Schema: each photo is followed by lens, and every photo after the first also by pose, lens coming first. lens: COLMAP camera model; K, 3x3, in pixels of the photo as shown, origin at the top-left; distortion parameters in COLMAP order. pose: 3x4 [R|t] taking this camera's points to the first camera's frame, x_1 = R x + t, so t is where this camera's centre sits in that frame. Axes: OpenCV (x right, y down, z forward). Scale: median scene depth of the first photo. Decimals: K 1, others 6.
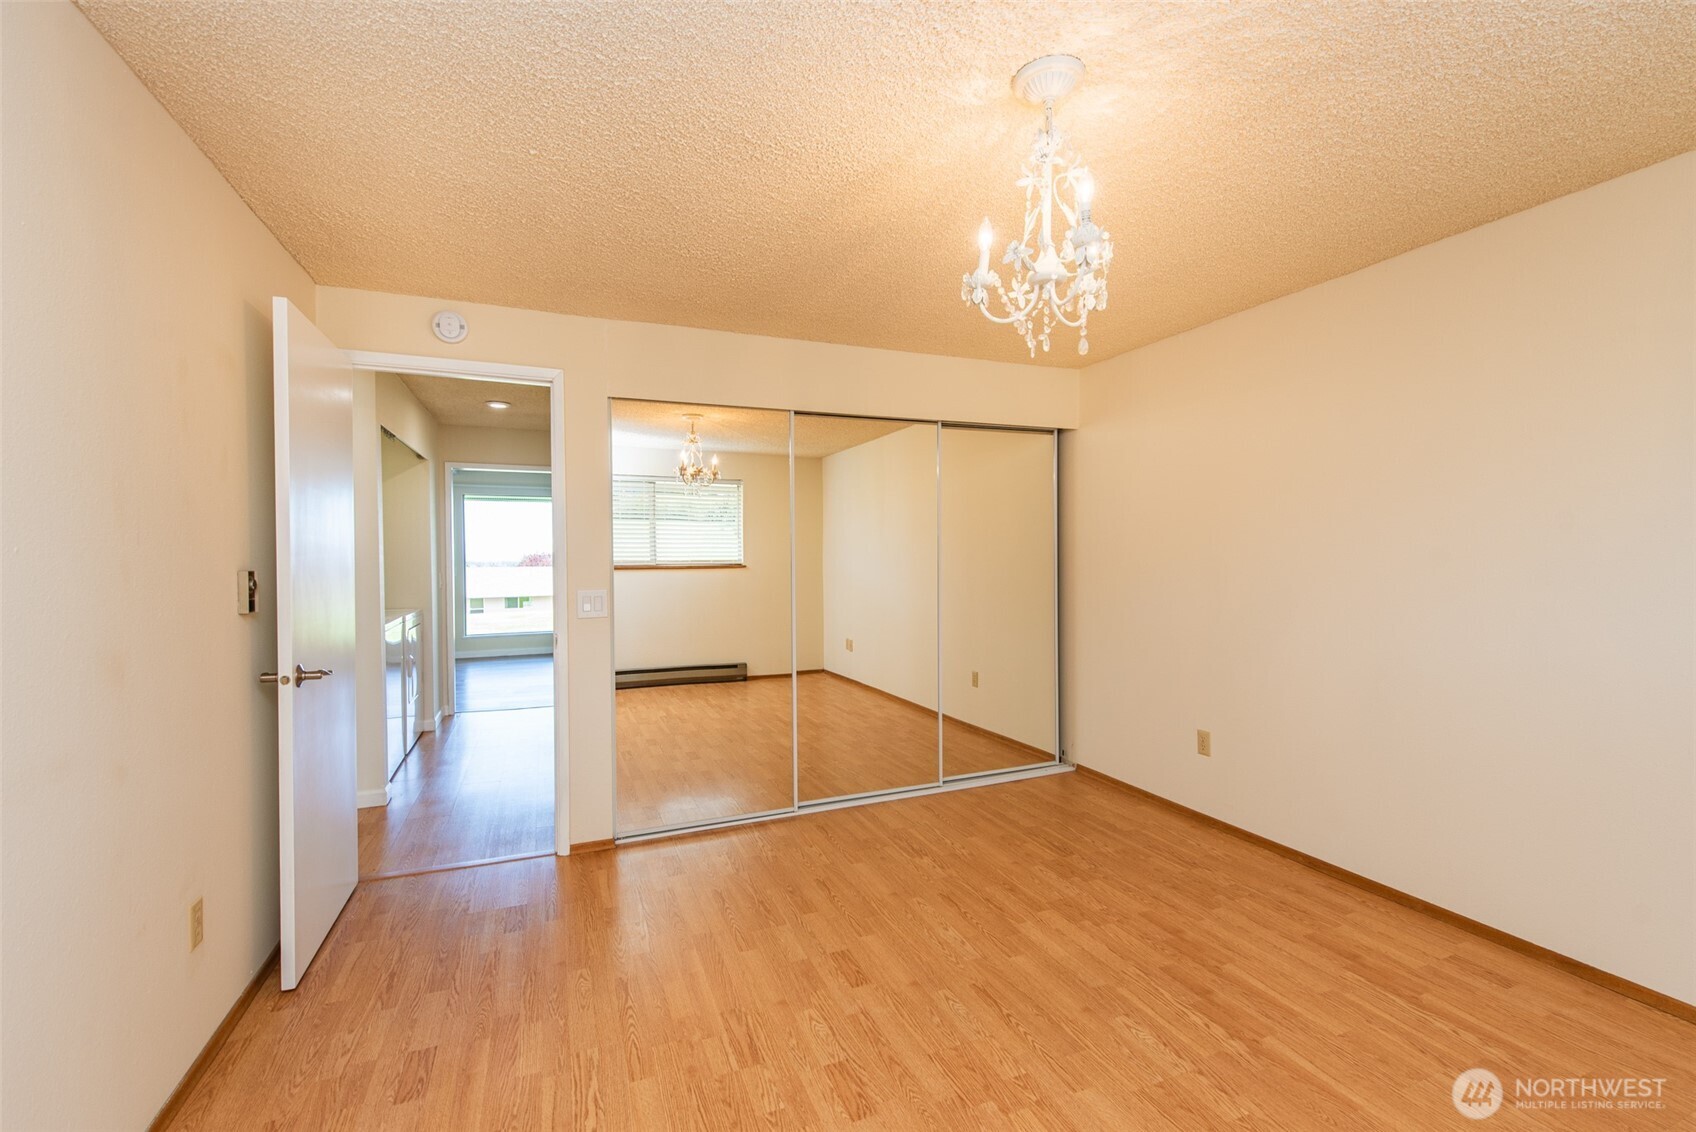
lens RADIAL K [[768.2, 0, 842.4], [0, 768.2, 554.3], [0, 0, 1]] dist [0.013213, -0.000627]
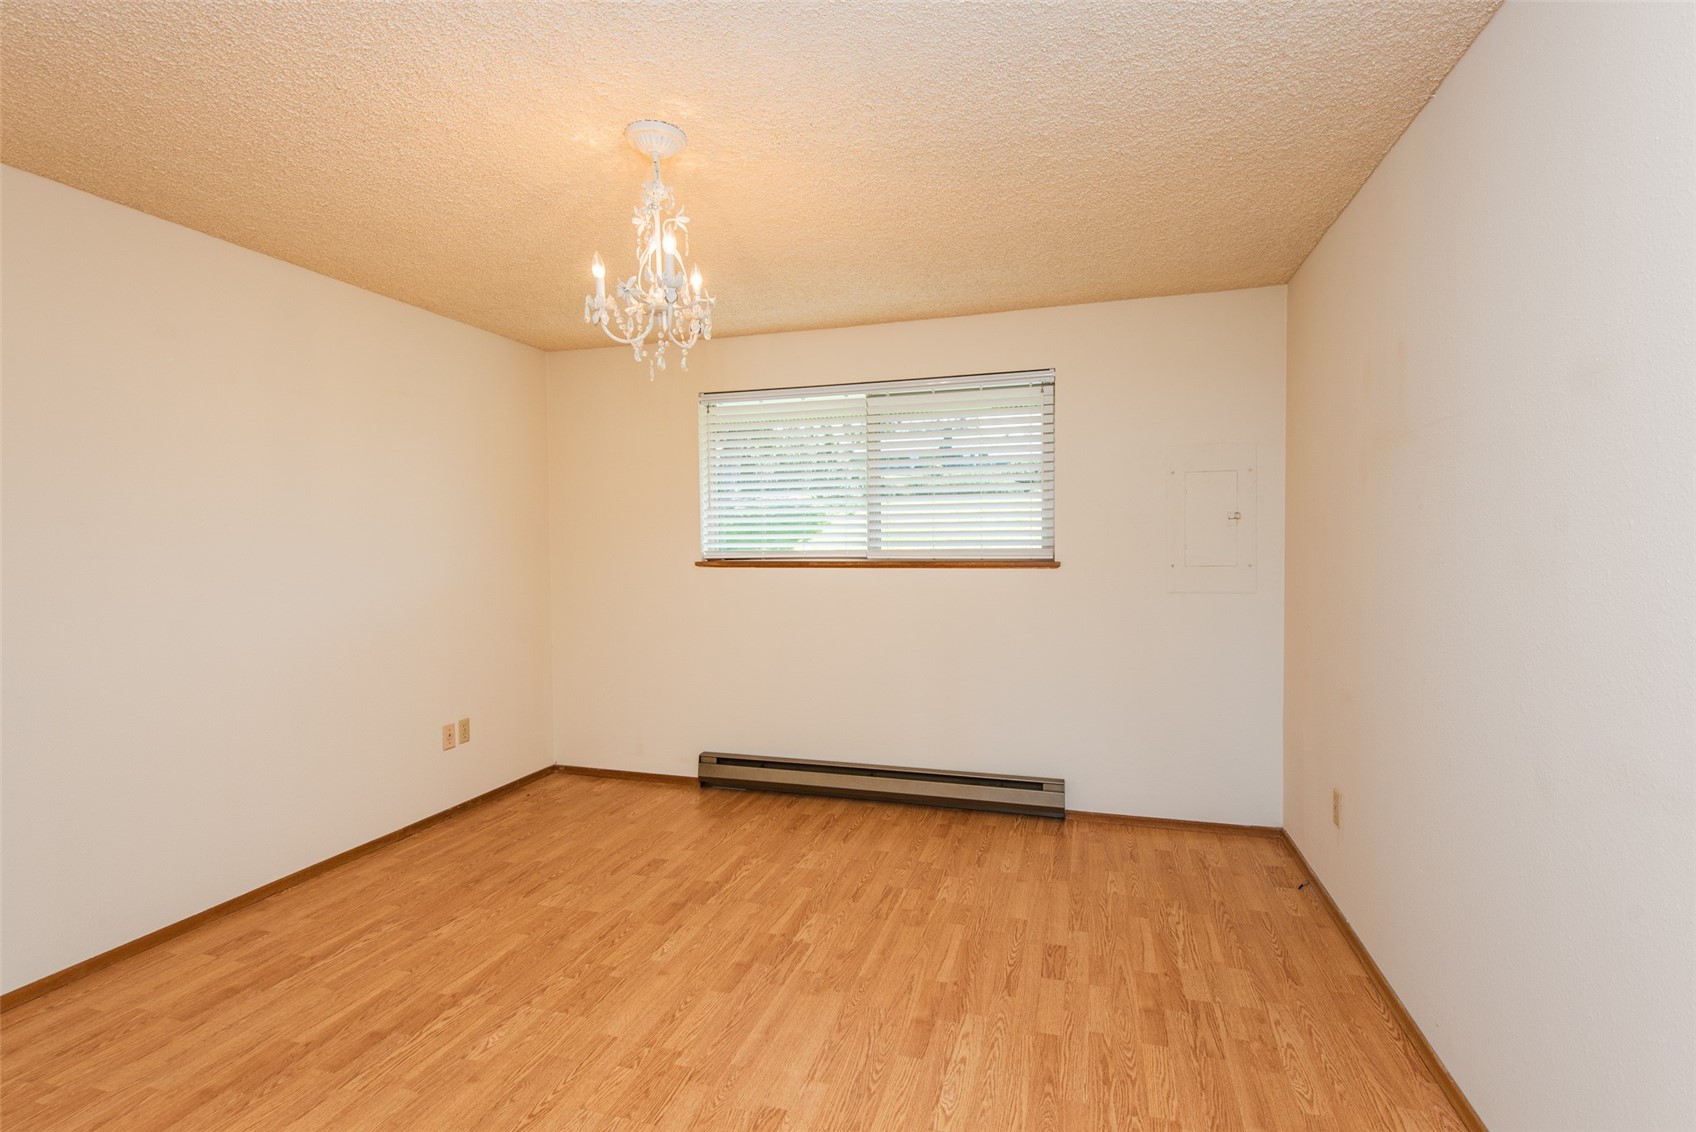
lens RADIAL K [[784.1, 0, 841.0], [0, 784.1, 569.8], [0, 0, 1]] dist [0.000271, 0.000130]
pose [[-0.788281, -0.001539, 0.615314, -0.531218], [0.015130, 0.999646, 0.021883, 0.009066], [-0.615130, 0.026559, -0.787979, 1.392222]]
